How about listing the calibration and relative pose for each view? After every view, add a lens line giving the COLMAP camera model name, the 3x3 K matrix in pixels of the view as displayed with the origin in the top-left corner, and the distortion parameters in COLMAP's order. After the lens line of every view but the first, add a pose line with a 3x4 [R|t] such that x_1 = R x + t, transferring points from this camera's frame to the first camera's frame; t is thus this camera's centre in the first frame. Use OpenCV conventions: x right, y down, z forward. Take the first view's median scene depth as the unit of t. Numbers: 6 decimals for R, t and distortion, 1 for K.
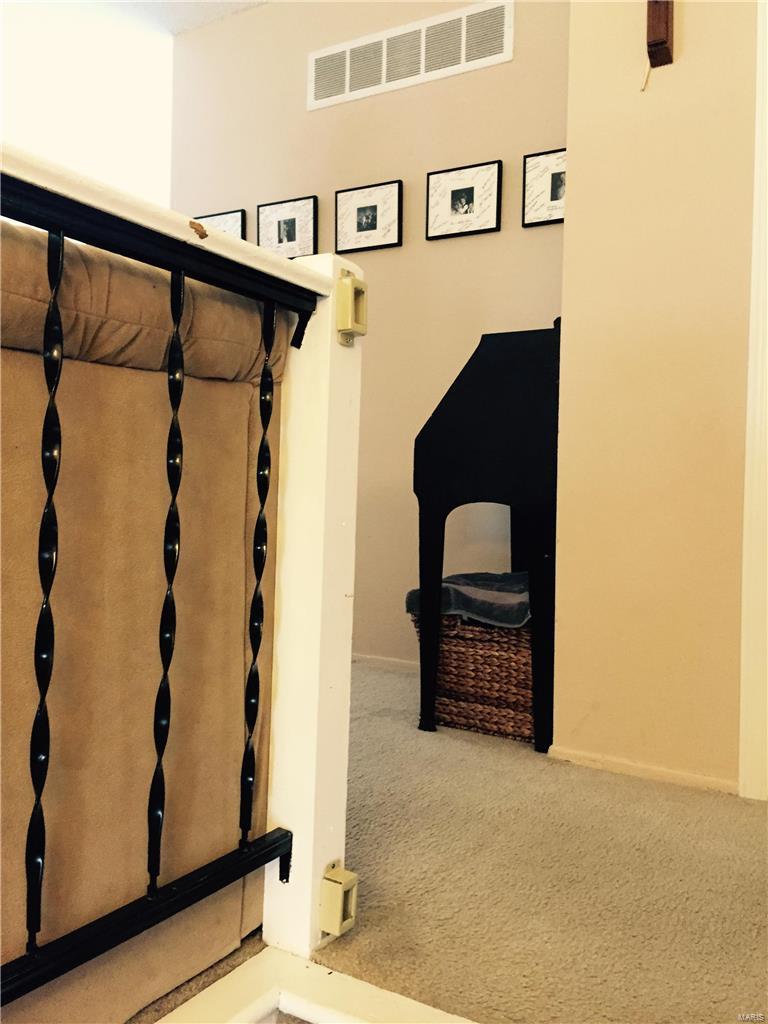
lens RADIAL K [[883.2, 0, 385.6], [0, 883.2, 516.5], [0, 0, 1]] dist [0.076964, -0.084421]
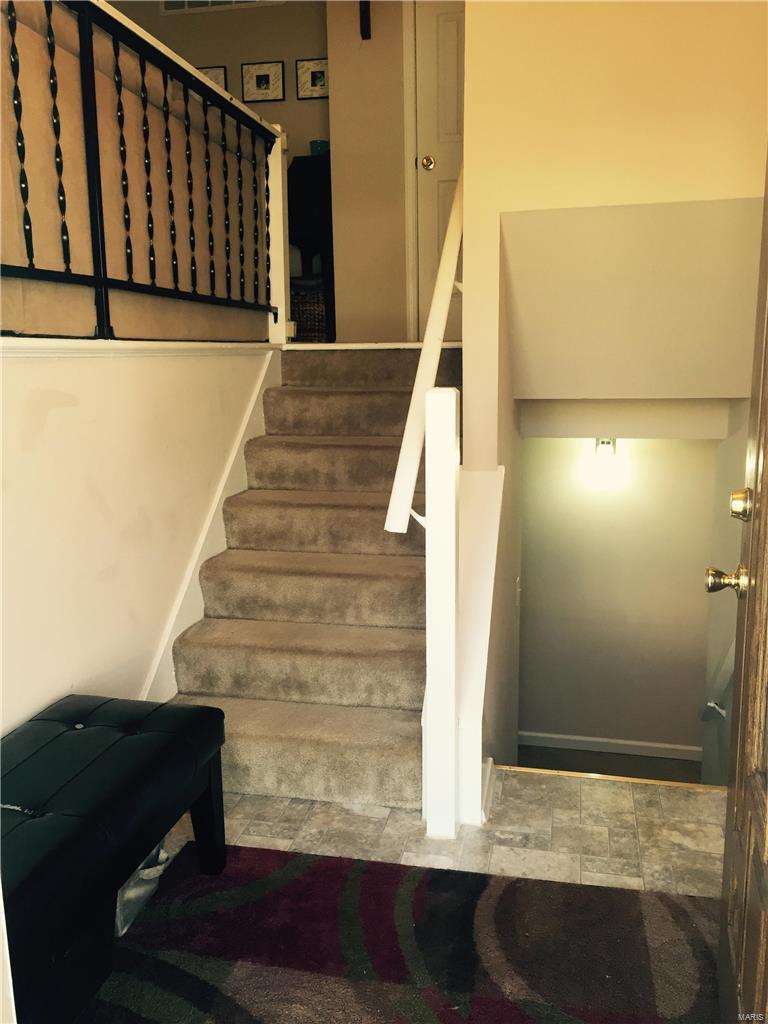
lens RADIAL K [[883.2, 0, 374.2], [0, 883.2, 515.2], [0, 0, 1]] dist [0.076964, -0.084421]
pose [[0.950639, -0.090171, 0.296908, -0.350474], [0.041735, 0.985308, 0.165610, 0.249178], [-0.307479, -0.145044, 0.940436, -1.014565]]
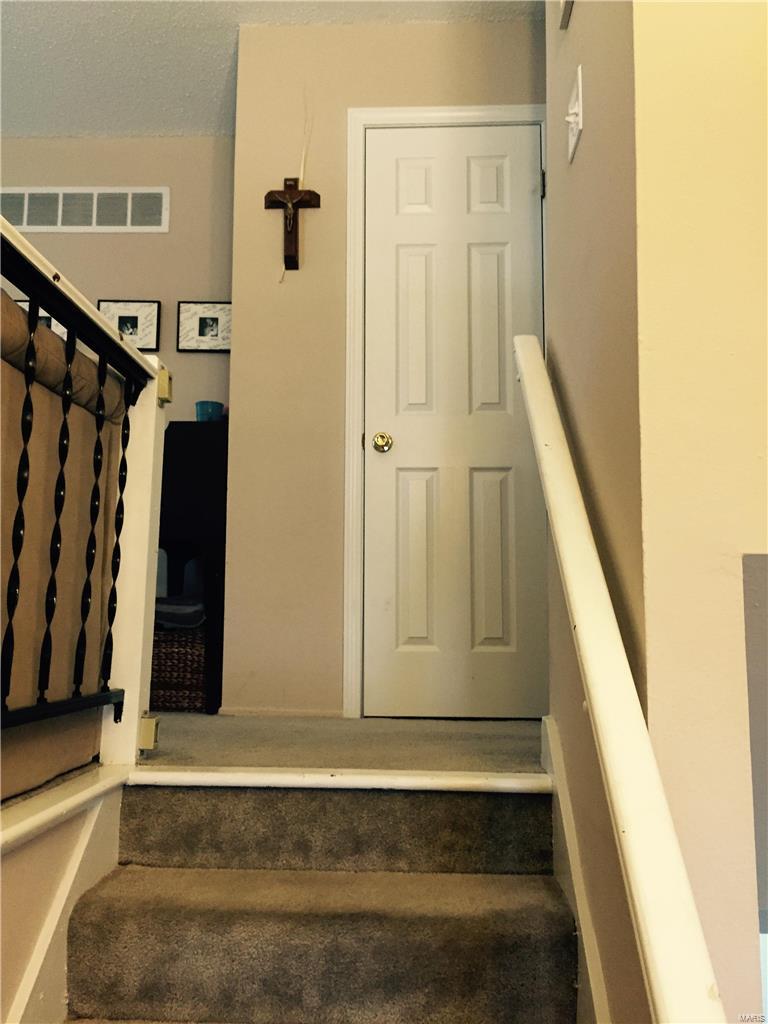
lens RADIAL K [[883.2, 0, 385.3], [0, 883.2, 515.1], [0, 0, 1]] dist [0.076964, -0.084421]
pose [[0.879026, 0.047666, 0.474384, -0.202304], [0.018531, 0.990822, -0.133895, 0.110713], [-0.476413, 0.126488, 0.870076, -0.300472]]
